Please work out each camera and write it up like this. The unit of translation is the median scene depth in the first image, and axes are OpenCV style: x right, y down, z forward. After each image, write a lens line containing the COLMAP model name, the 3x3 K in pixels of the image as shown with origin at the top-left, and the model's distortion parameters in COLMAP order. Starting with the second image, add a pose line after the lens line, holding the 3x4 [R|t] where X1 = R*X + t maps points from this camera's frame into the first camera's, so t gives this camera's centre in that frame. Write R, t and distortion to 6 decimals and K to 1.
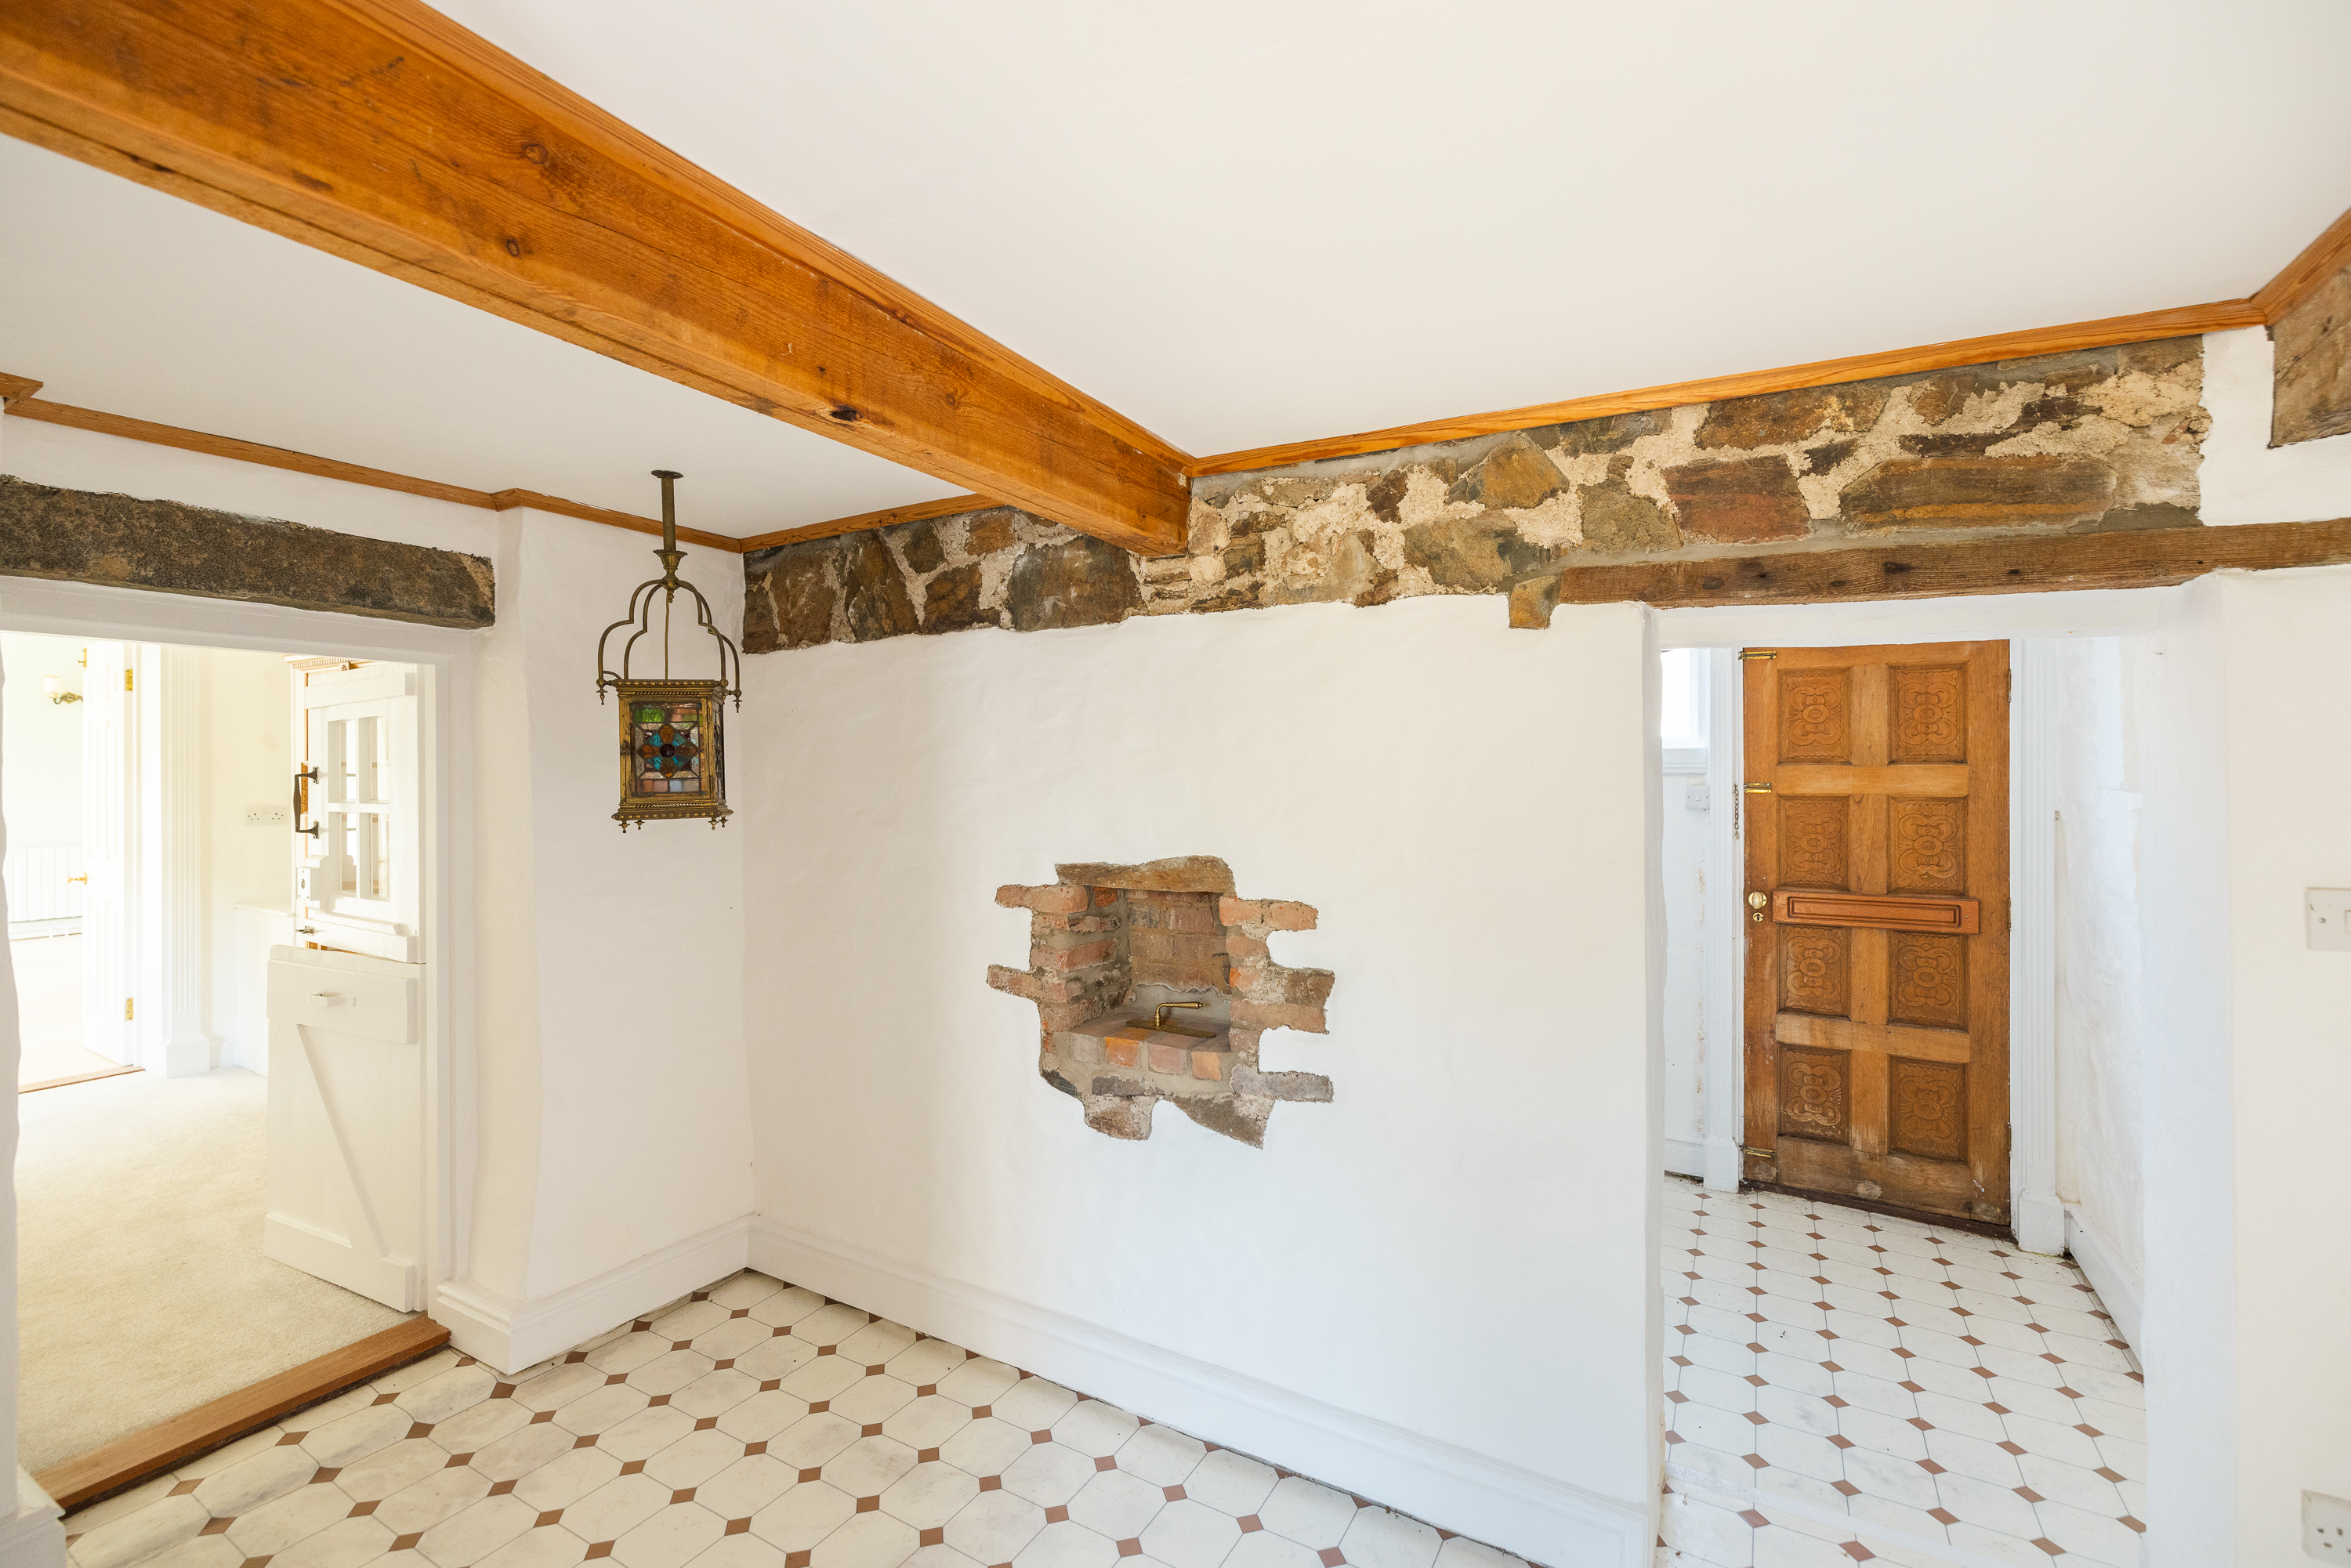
lens RADIAL K [[1022.7, 0, 1175.5], [0, 1022.7, 784.0], [0, 0, 1]] dist [-0.000263, -0.000274]
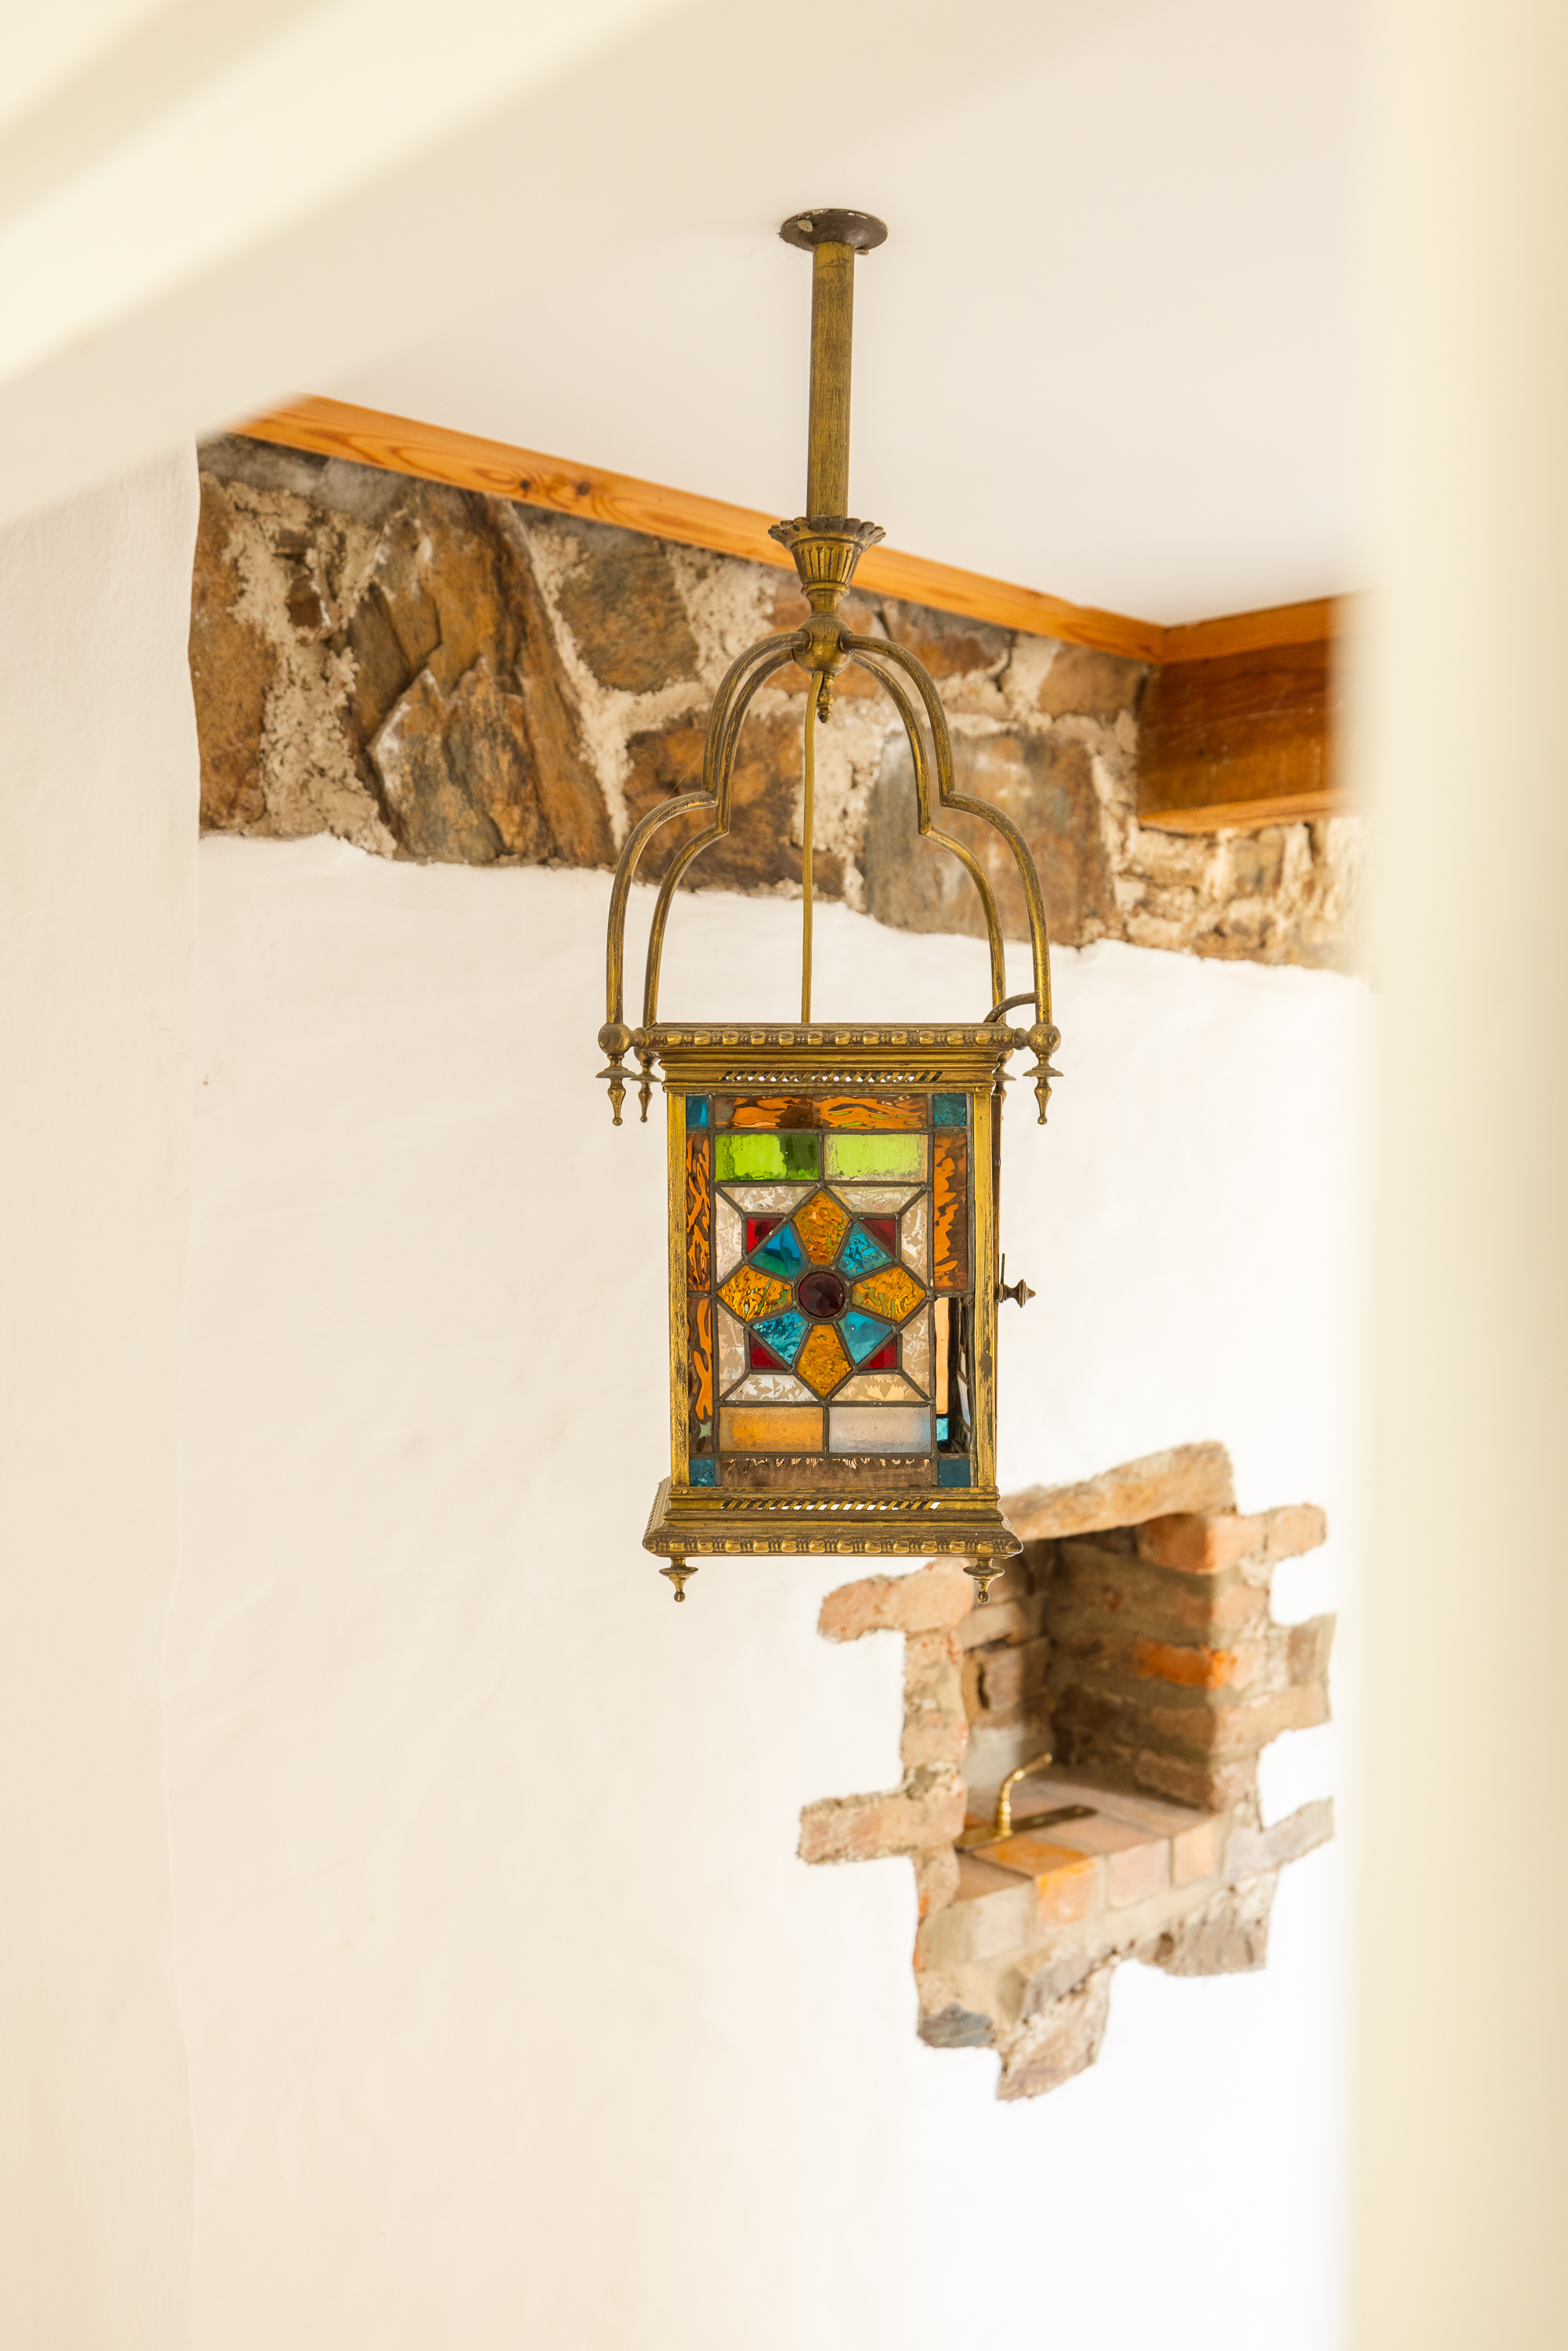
lens RADIAL K [[2374.9, 0, 784.0], [0, 2374.9, 1175.5], [0, 0, 1]] dist [0.020853, 0.007075]
pose [[0.273404, -0.010420, 0.961843, -1.074742], [-0.017108, 0.999730, 0.015694, -0.070757], [-0.961747, -0.020746, 0.273152, 0.818804]]
